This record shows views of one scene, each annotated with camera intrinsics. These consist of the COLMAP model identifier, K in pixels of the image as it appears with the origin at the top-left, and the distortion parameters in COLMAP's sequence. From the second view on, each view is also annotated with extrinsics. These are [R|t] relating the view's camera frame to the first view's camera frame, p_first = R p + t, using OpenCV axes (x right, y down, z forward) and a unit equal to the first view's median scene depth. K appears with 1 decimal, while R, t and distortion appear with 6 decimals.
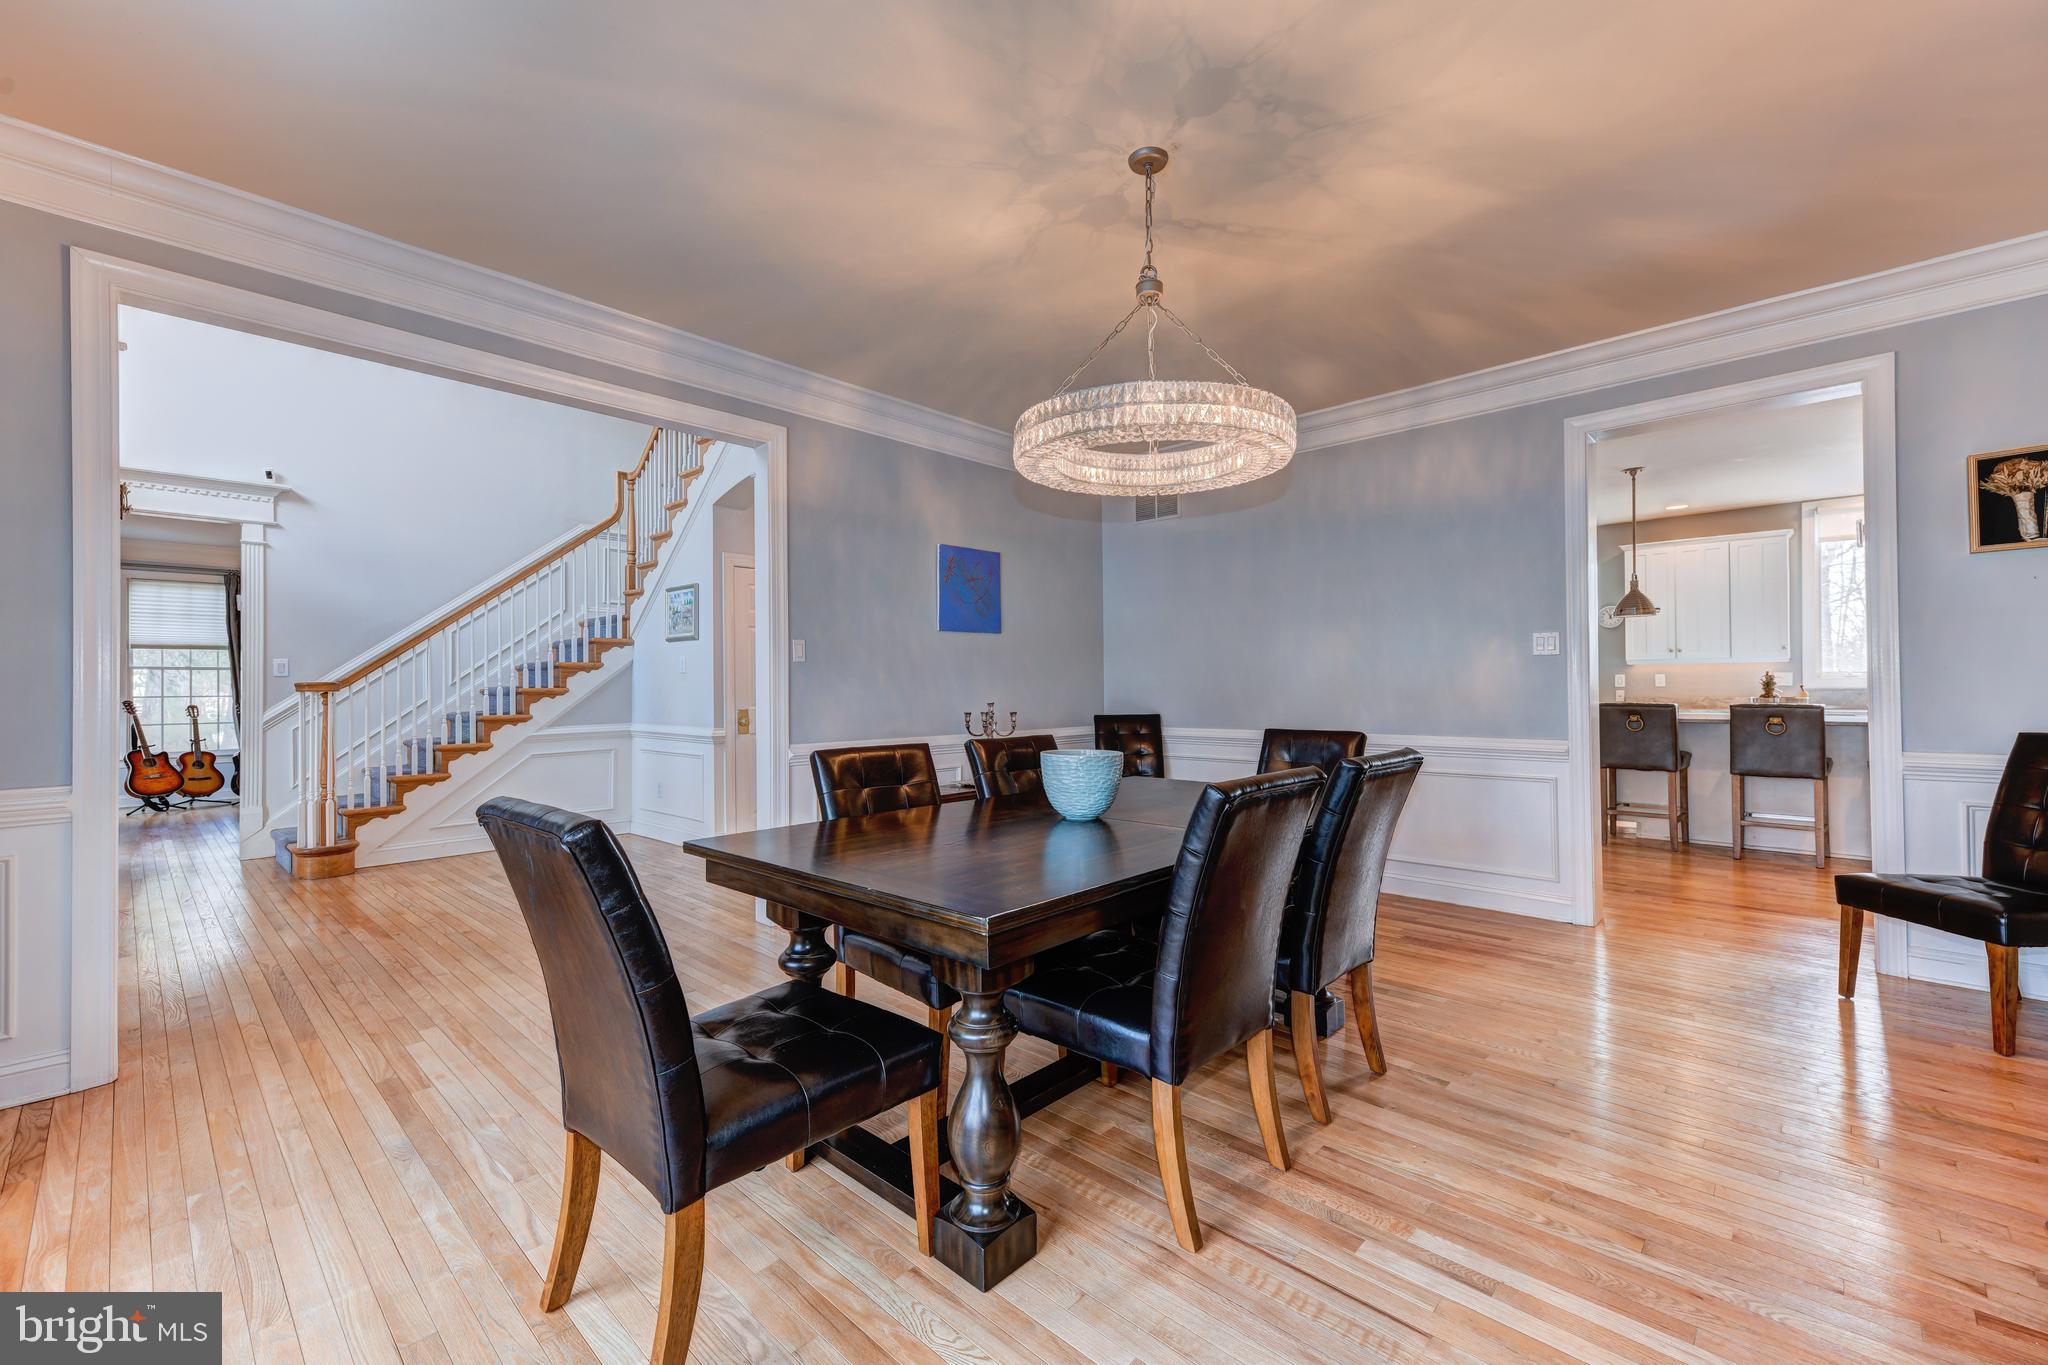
lens RADIAL K [[841.0, 0, 1038.5], [0, 841.0, 681.4], [0, 0, 1]] dist [-0.002283, -0.001095]
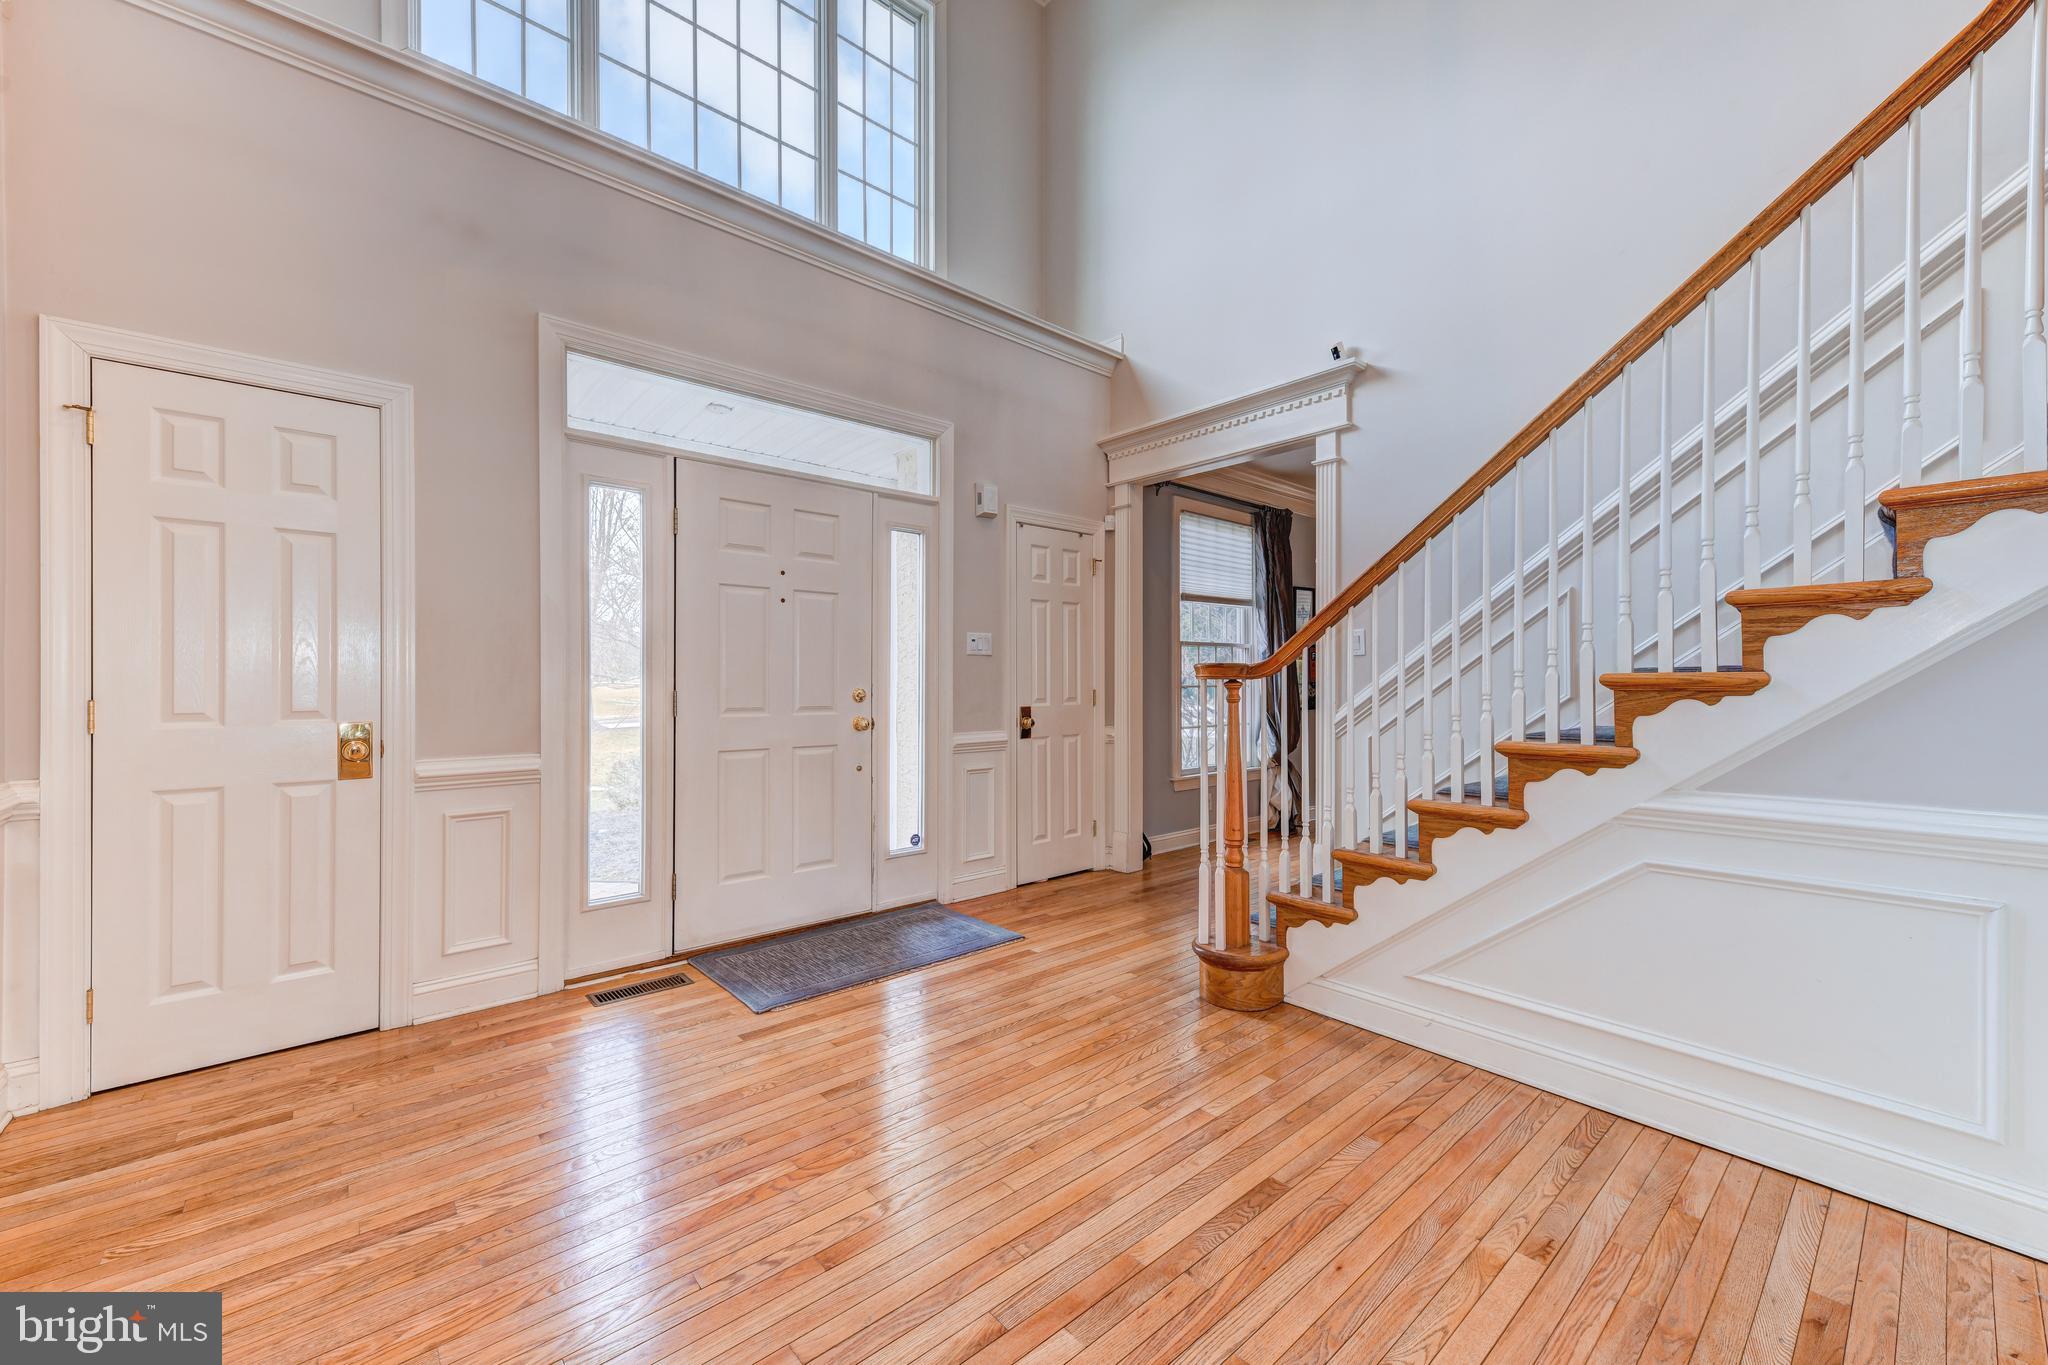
lens RADIAL K [[801.7, 0, 1035.5], [0, 801.7, 677.2], [0, 0, 1]] dist [0.001800, 0.000068]
pose [[-0.117791, 0.004296, -0.993029, -0.218332], [0.001680, 0.999990, 0.004127, 0.006744], [0.993037, -0.001183, -0.117797, 0.713533]]
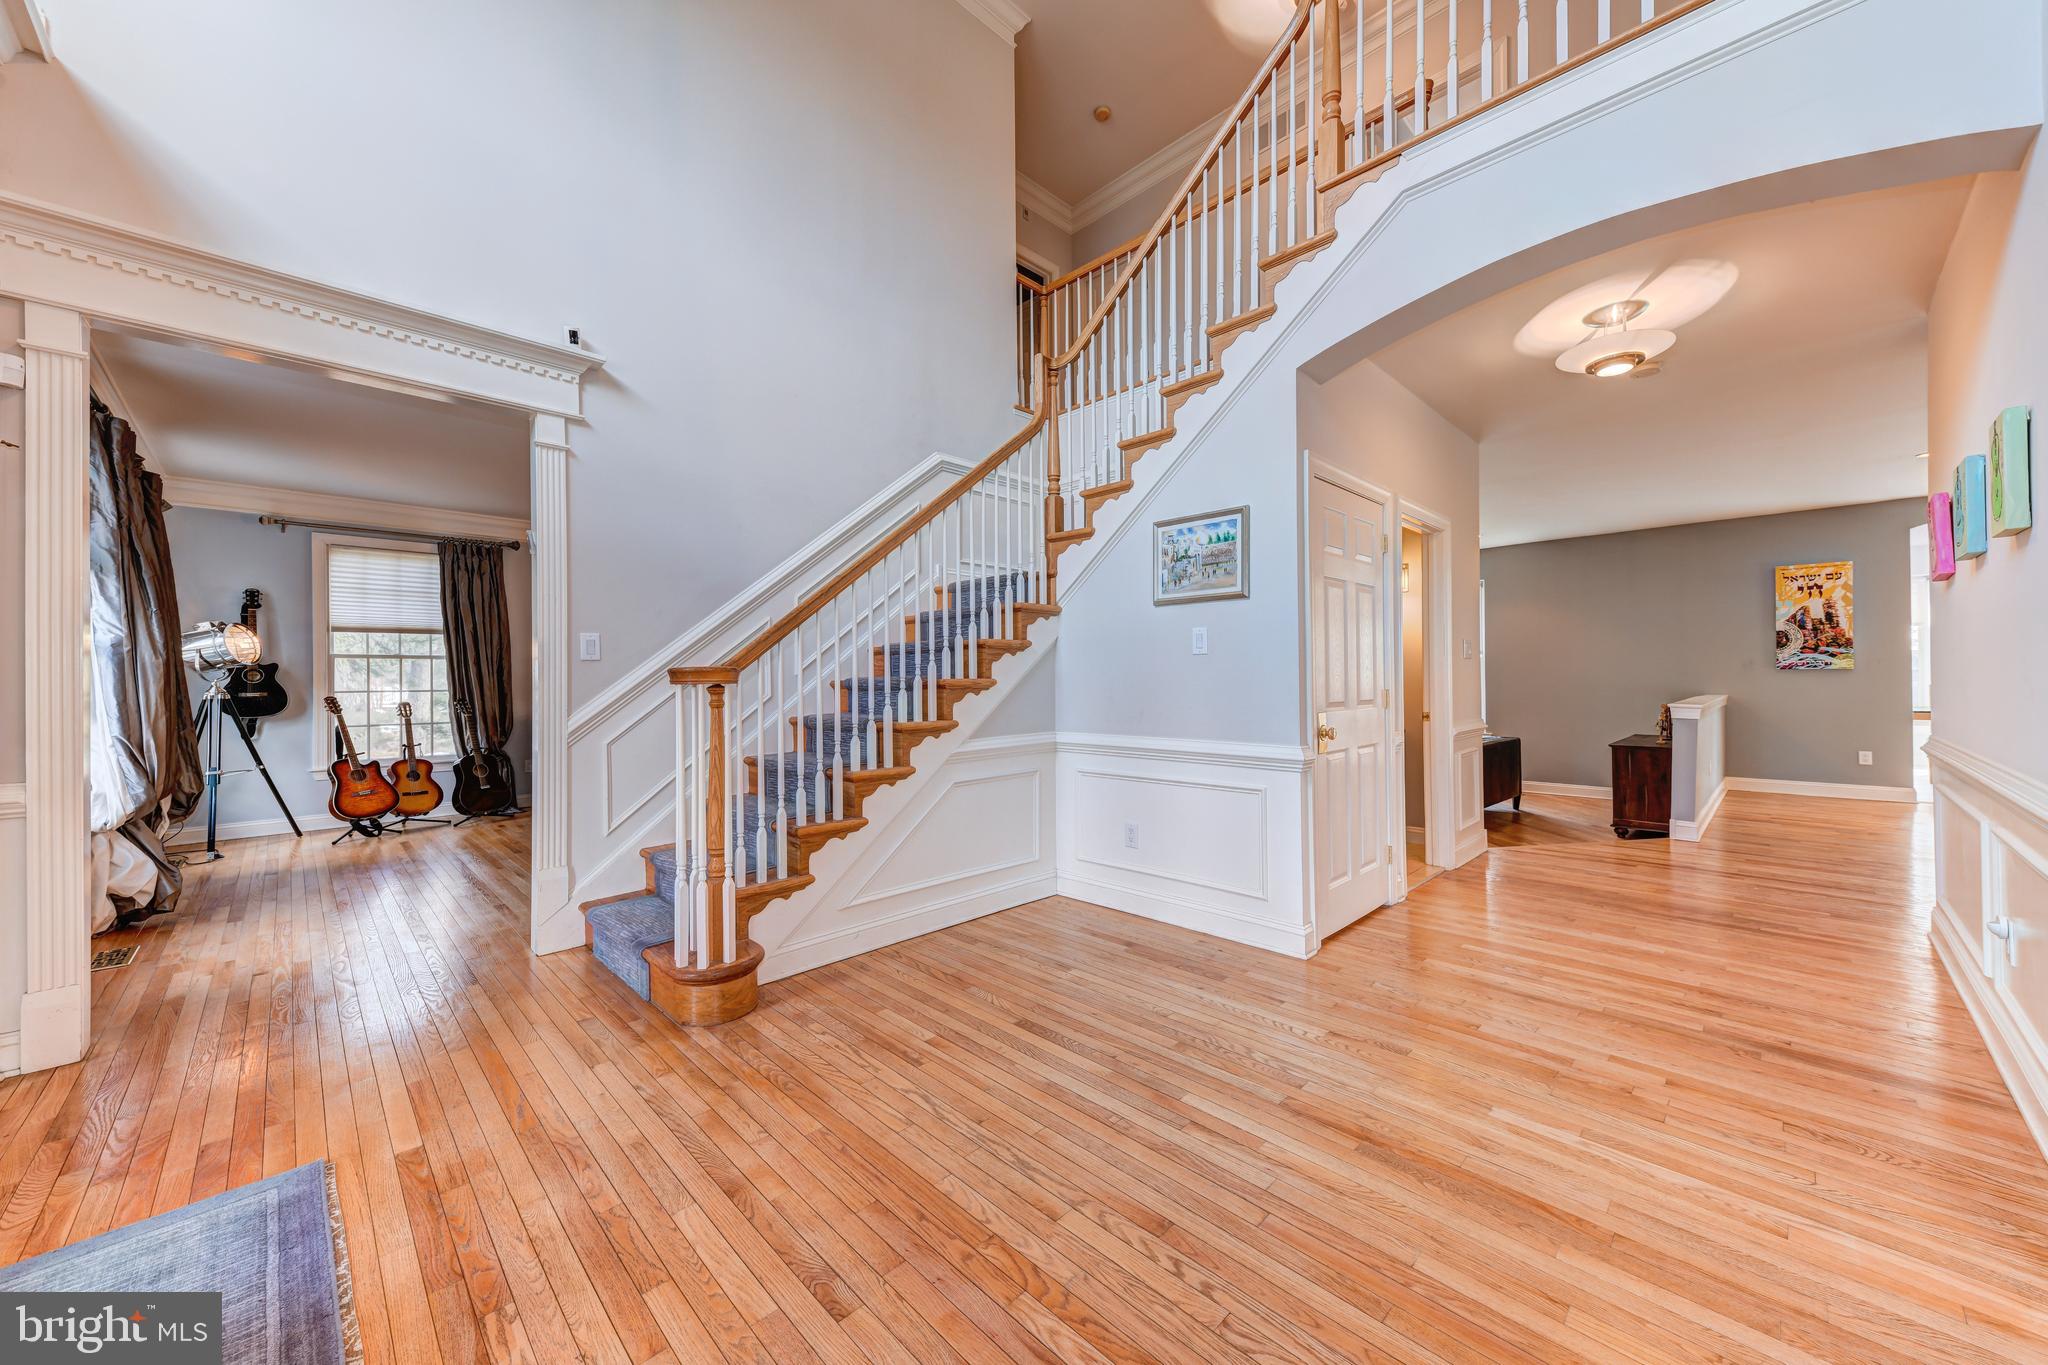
lens RADIAL K [[749.6, 0, 1022.2], [0, 749.6, 679.7], [0, 0, 1]] dist [0.002349, 0.000130]
pose [[0.998414, -0.001832, -0.056272, -0.471483], [0.002149, 0.999982, 0.005575, 0.005337], [0.056261, -0.005687, 0.998400, 0.391350]]
